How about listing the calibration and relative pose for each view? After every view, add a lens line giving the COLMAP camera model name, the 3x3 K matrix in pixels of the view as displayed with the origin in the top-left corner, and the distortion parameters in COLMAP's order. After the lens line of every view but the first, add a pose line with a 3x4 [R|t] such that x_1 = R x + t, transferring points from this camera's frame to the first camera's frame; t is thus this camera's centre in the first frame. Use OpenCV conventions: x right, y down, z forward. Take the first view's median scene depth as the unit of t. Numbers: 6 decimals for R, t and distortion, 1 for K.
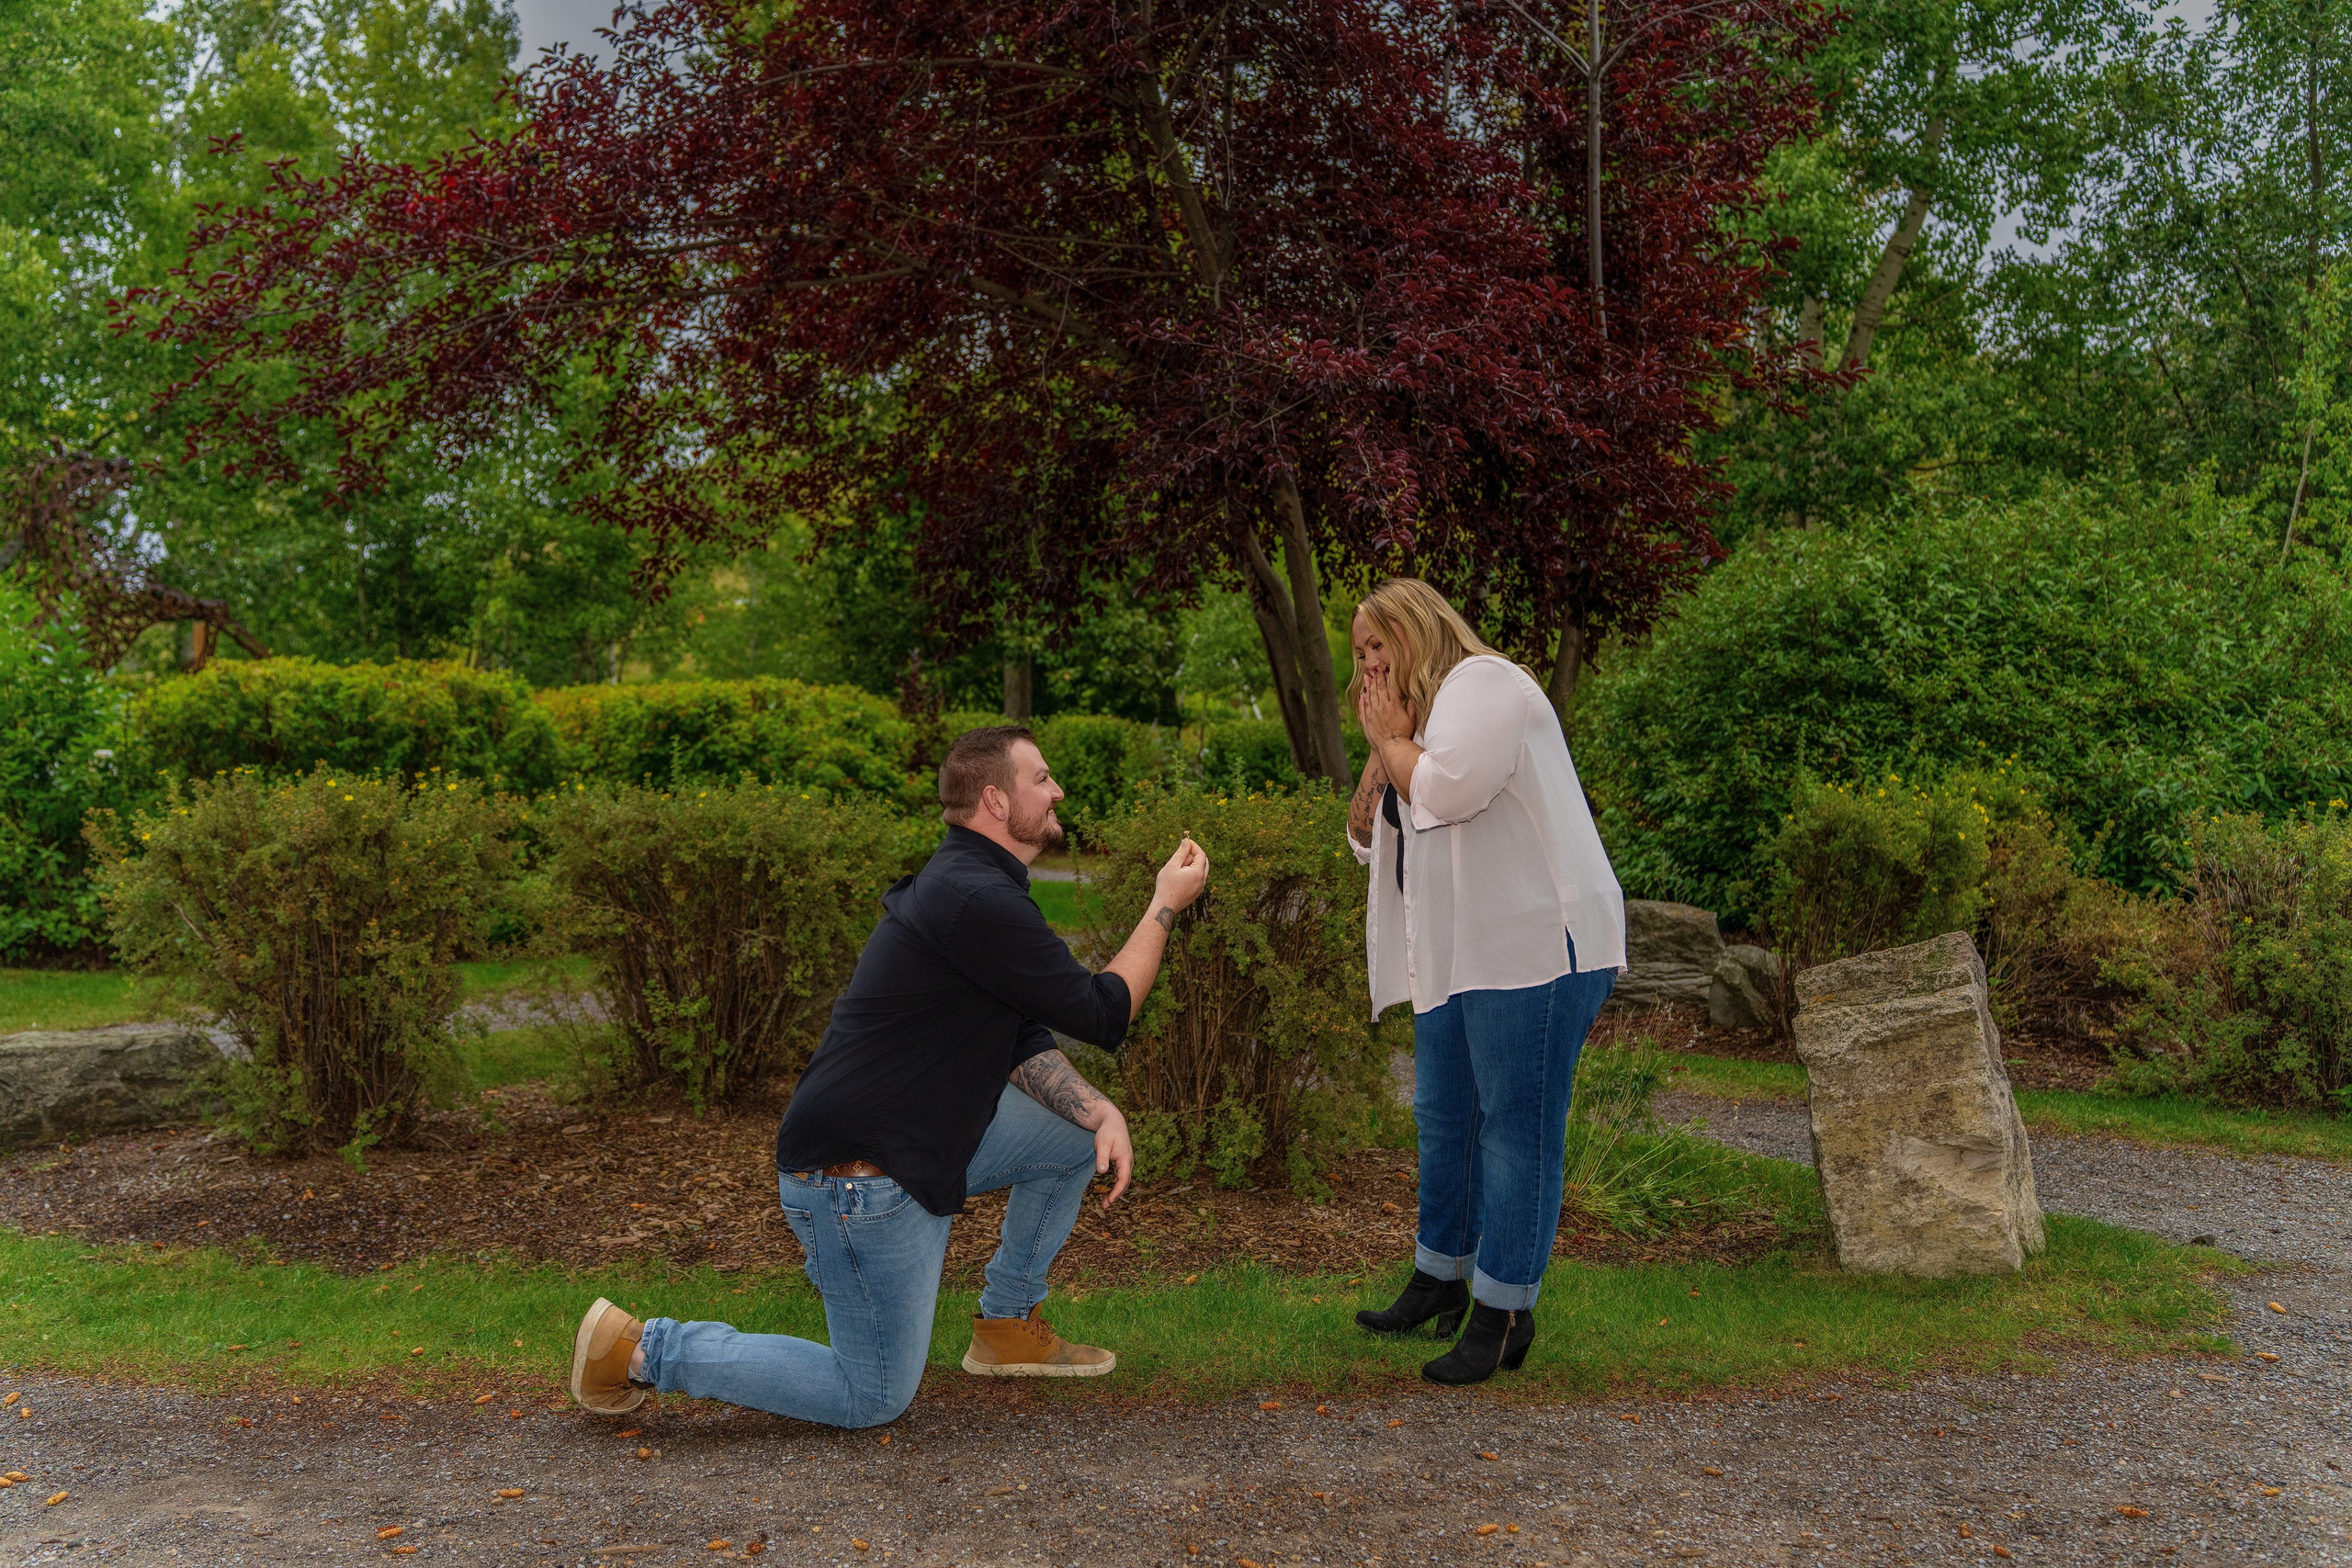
lens RADIAL K [[1847.1, 0, 1168.7], [0, 1847.1, 793.6], [0, 0, 1]] dist [0.008627, -0.008075]
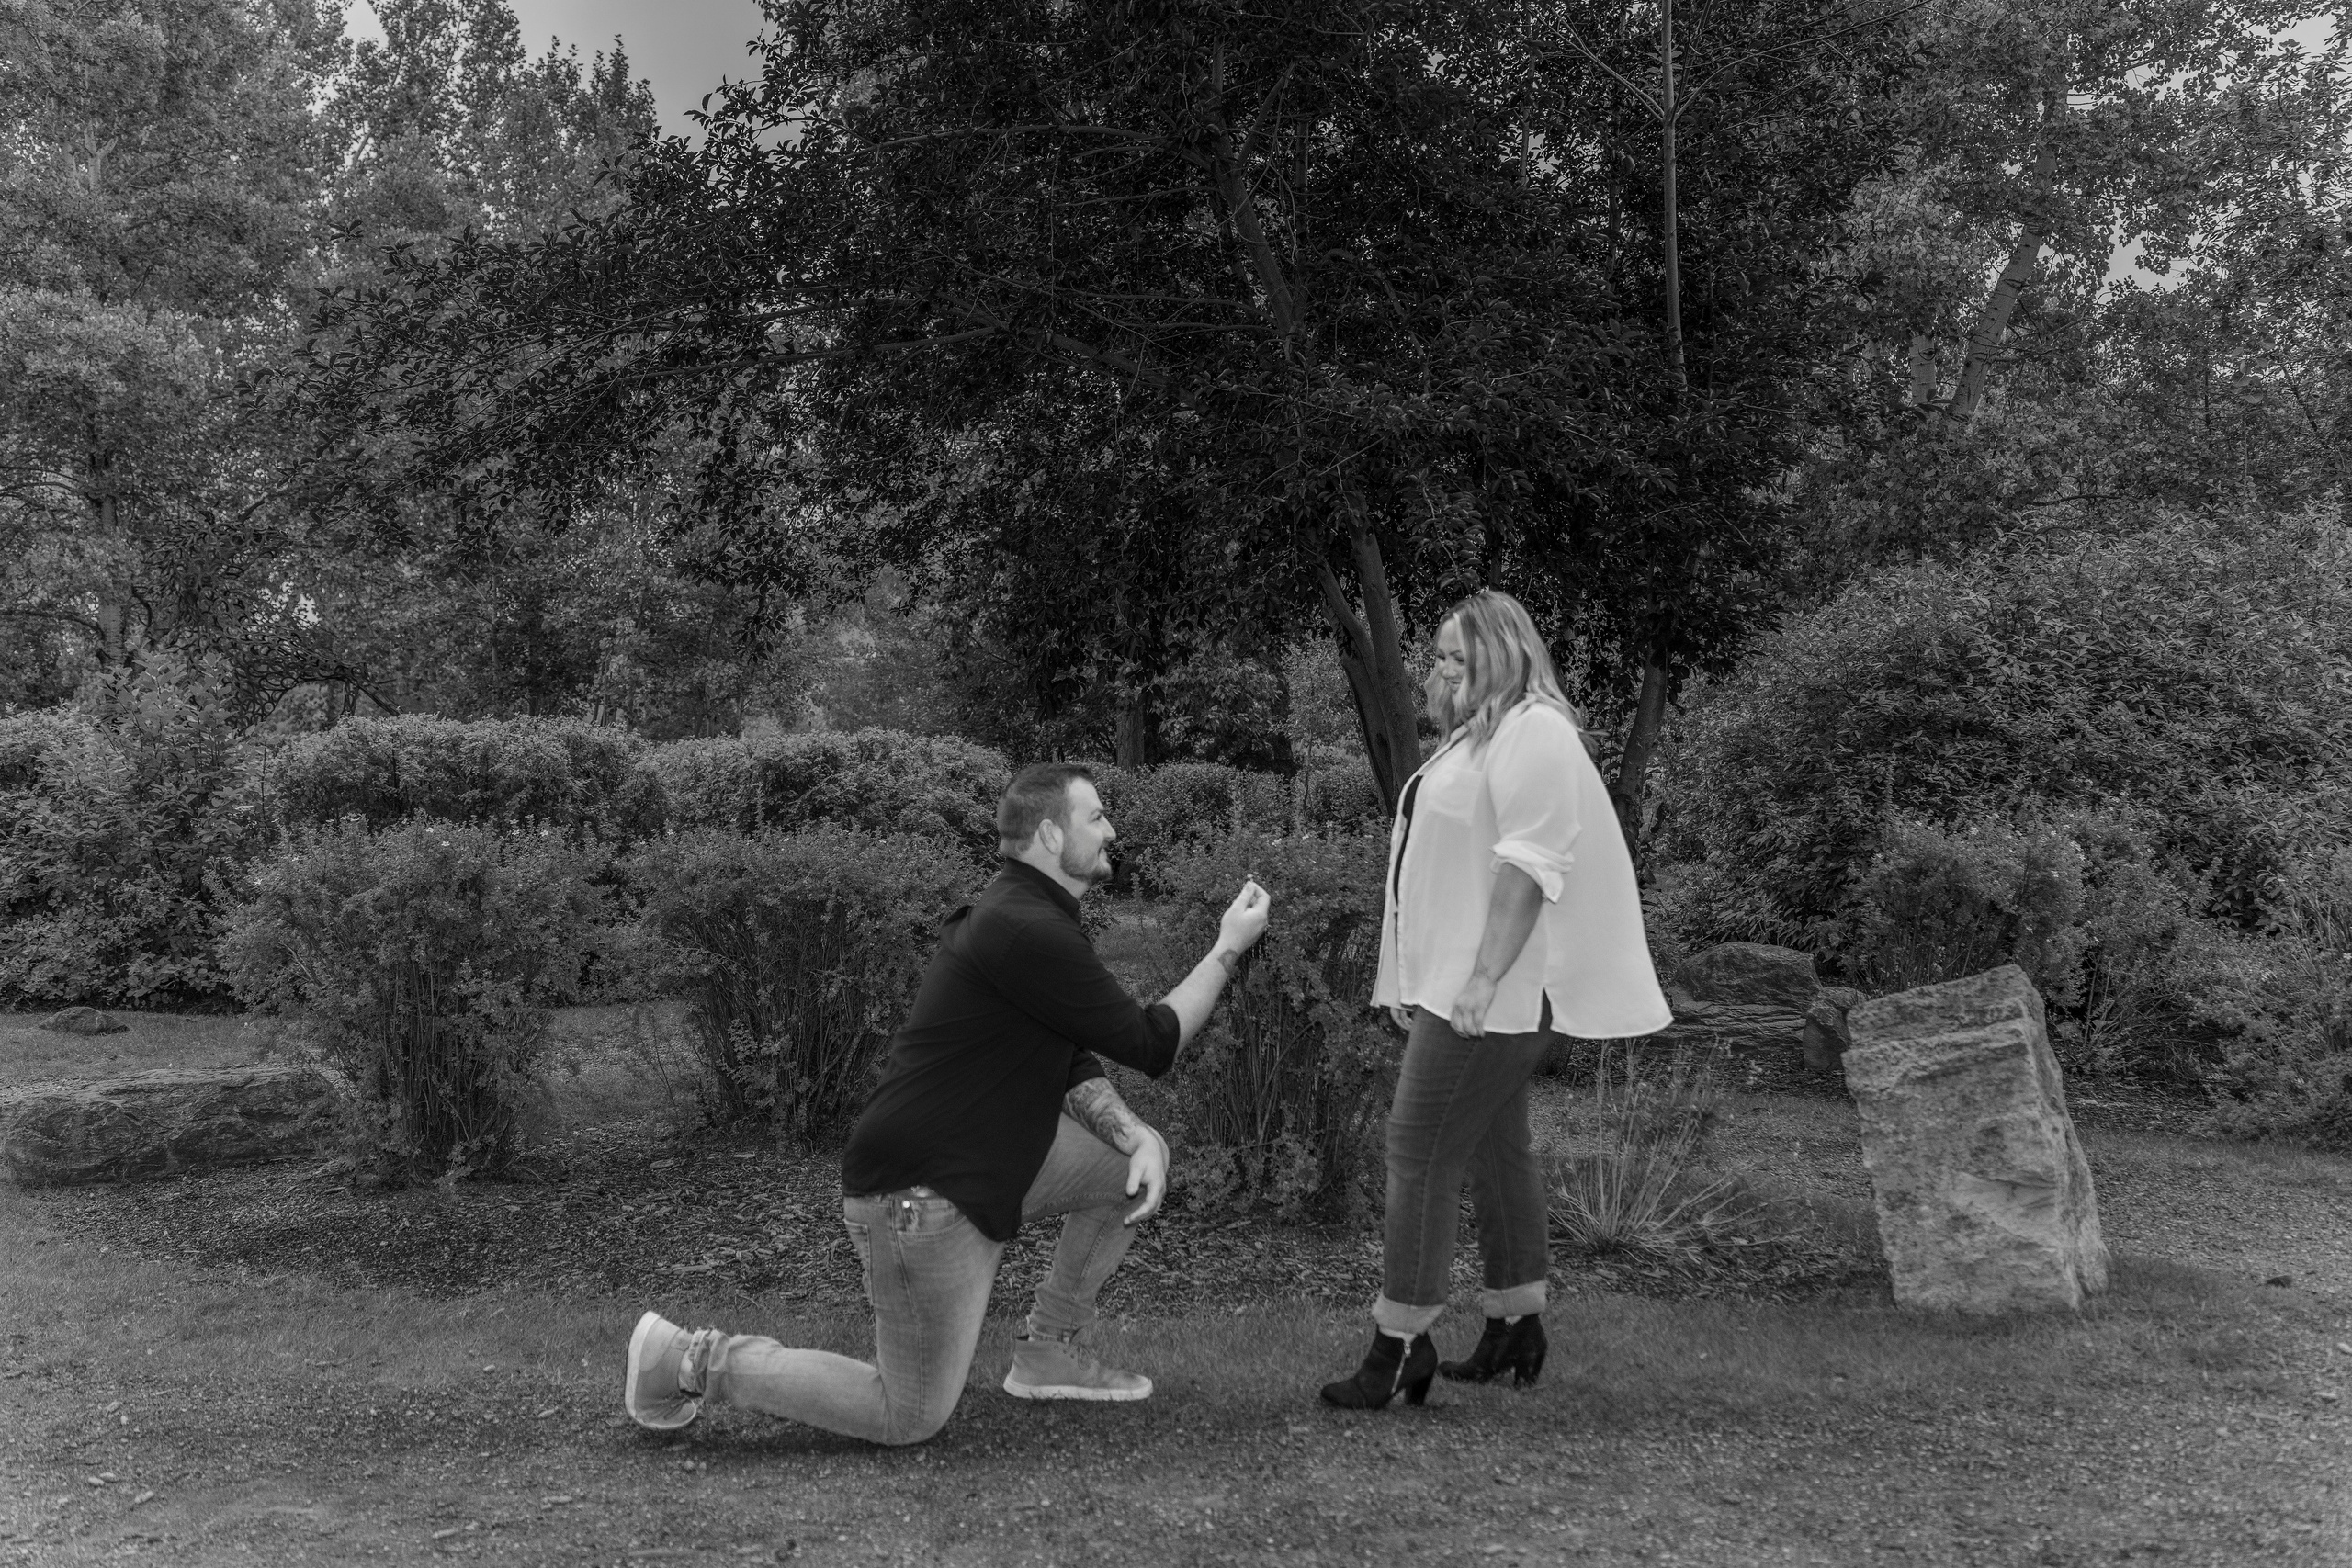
lens RADIAL K [[1847.1, 0, 1172.2], [0, 1847.1, 790.1], [0, 0, 1]] dist [0.008627, -0.008075]
pose [[0.997715, -0.009221, -0.066925, 0.029078], [0.007296, 0.999554, -0.028943, 0.003875], [0.067162, 0.028388, 0.997338, -0.015414]]
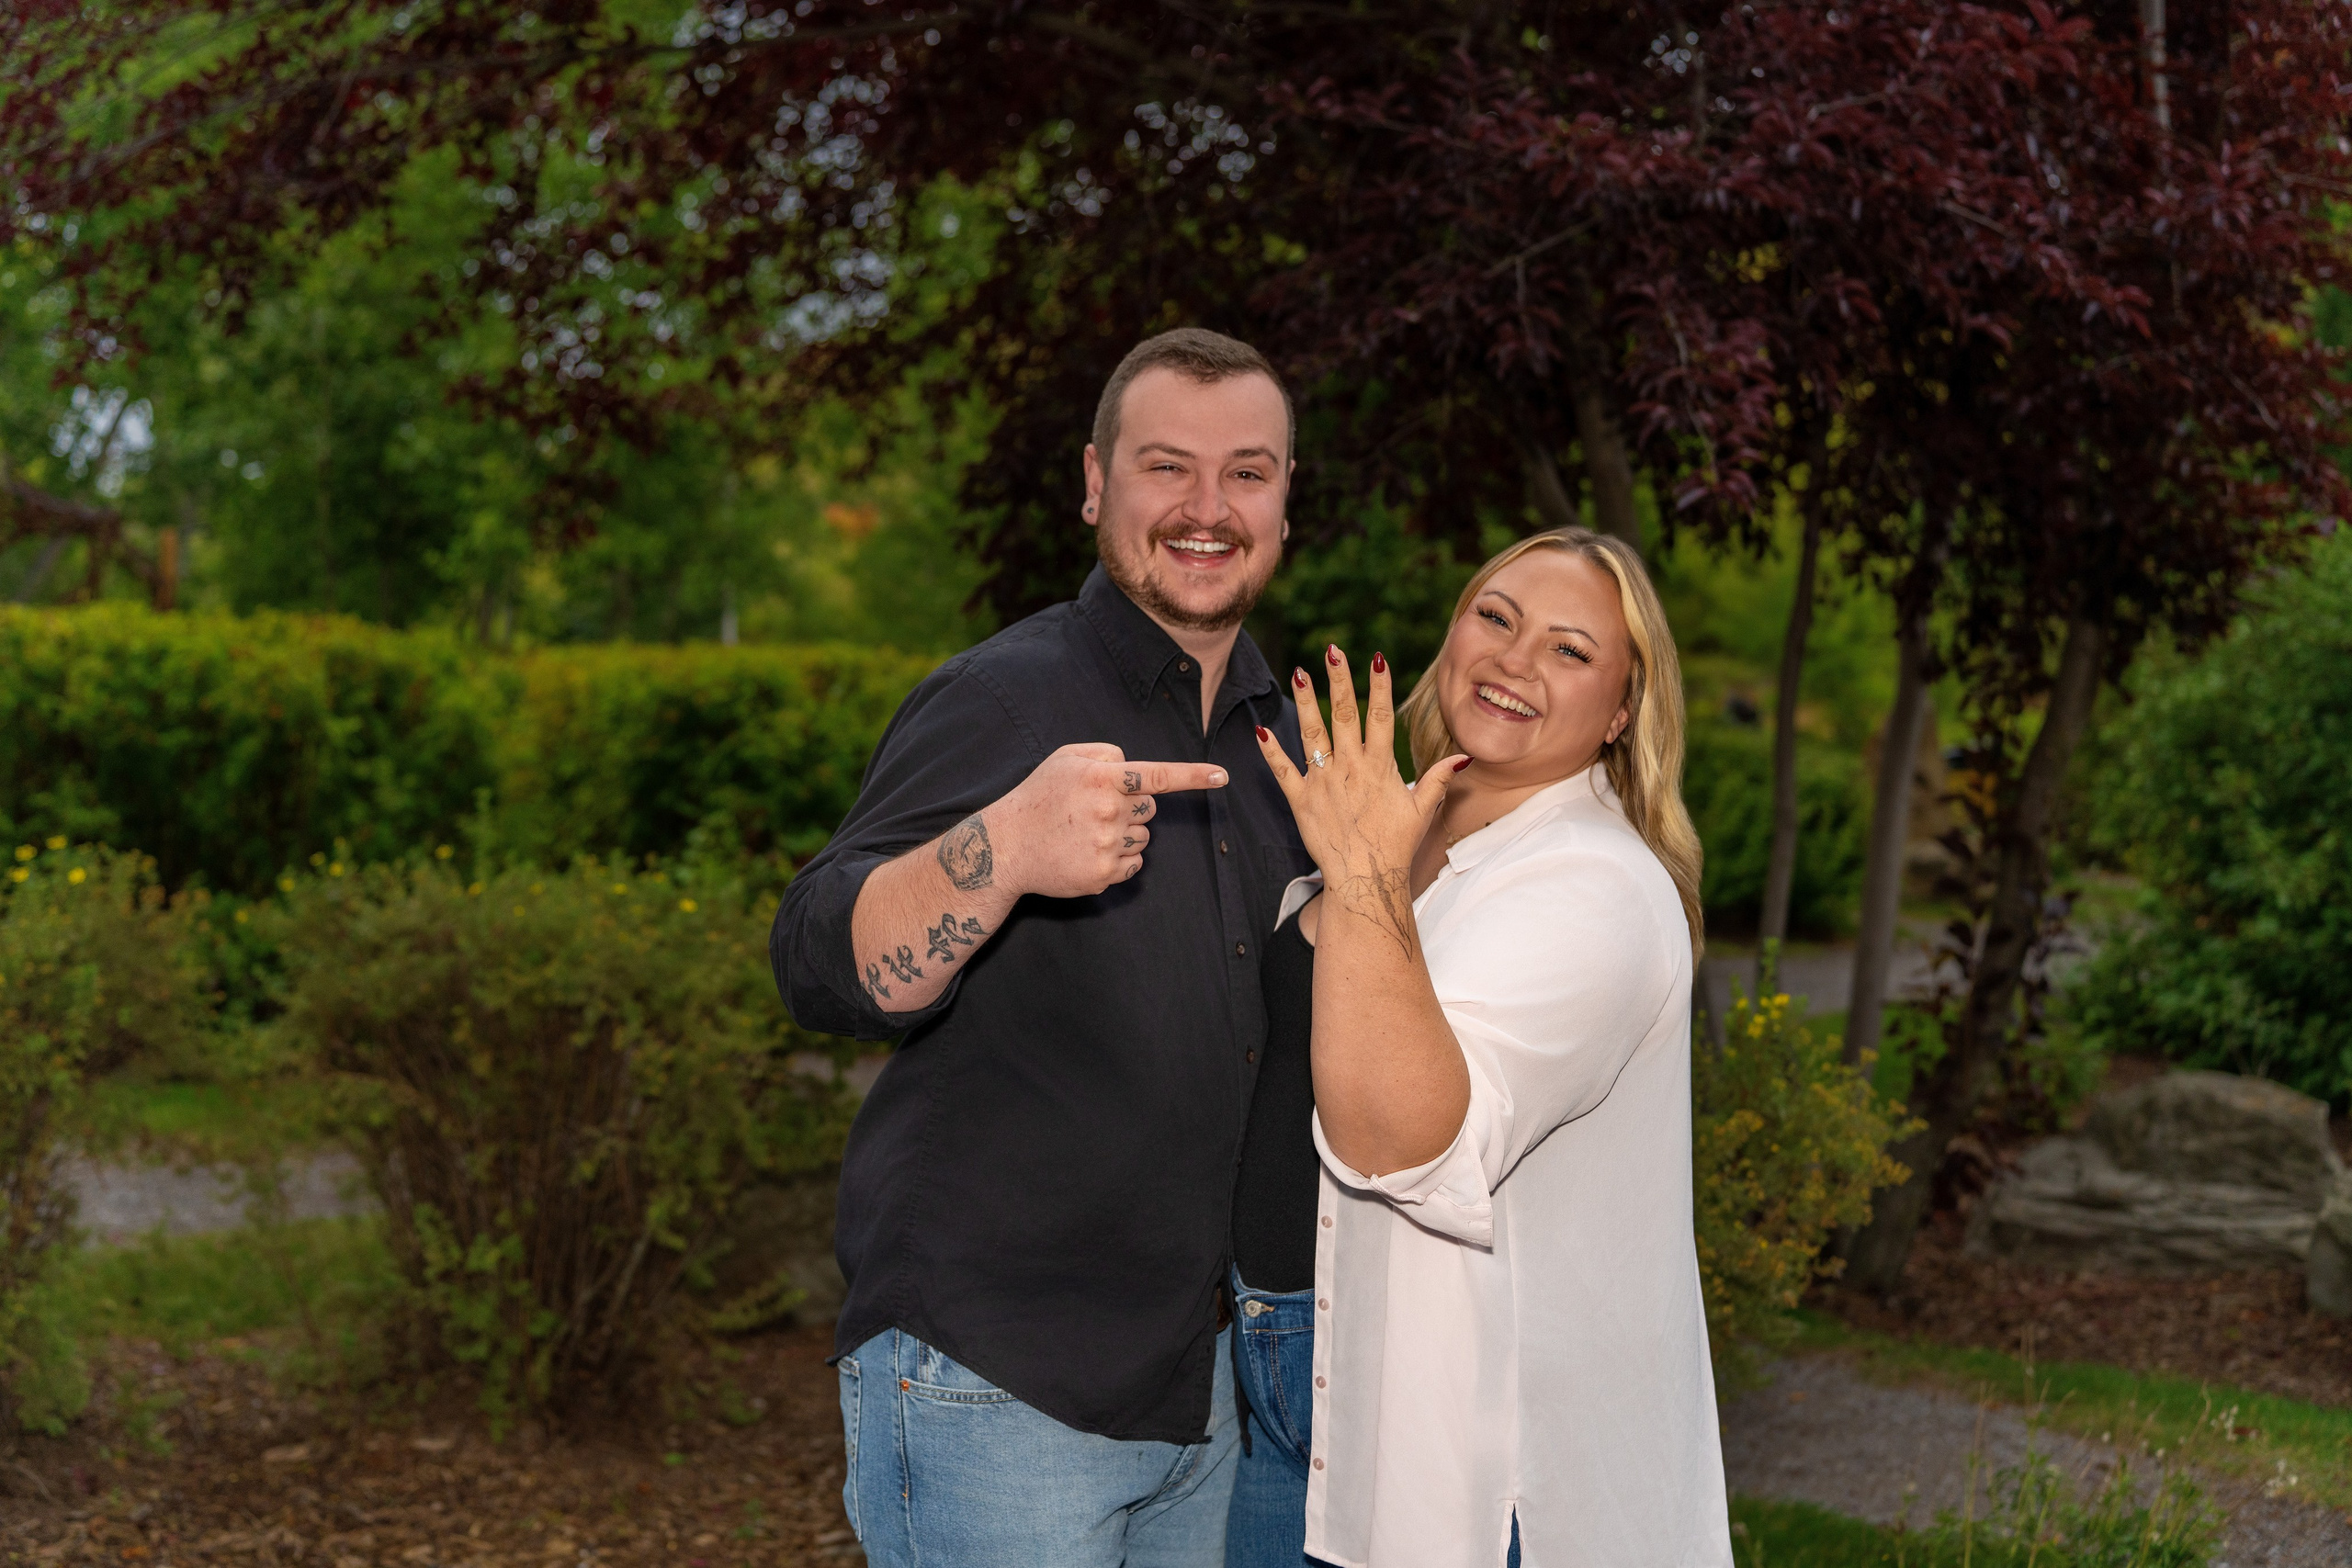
lens RADIAL K [[2556.8, 0, 1189.9], [0, 2556.8, 784.5], [0, 0, 1]] dist [0.014344, 0.000000]
pose [[0.990962, 0.035424, -0.129383, 0.053030], [-0.035289, 0.999372, 0.003338, -0.037856], [0.129420, 0.001258, 0.991589, 0.190926]]
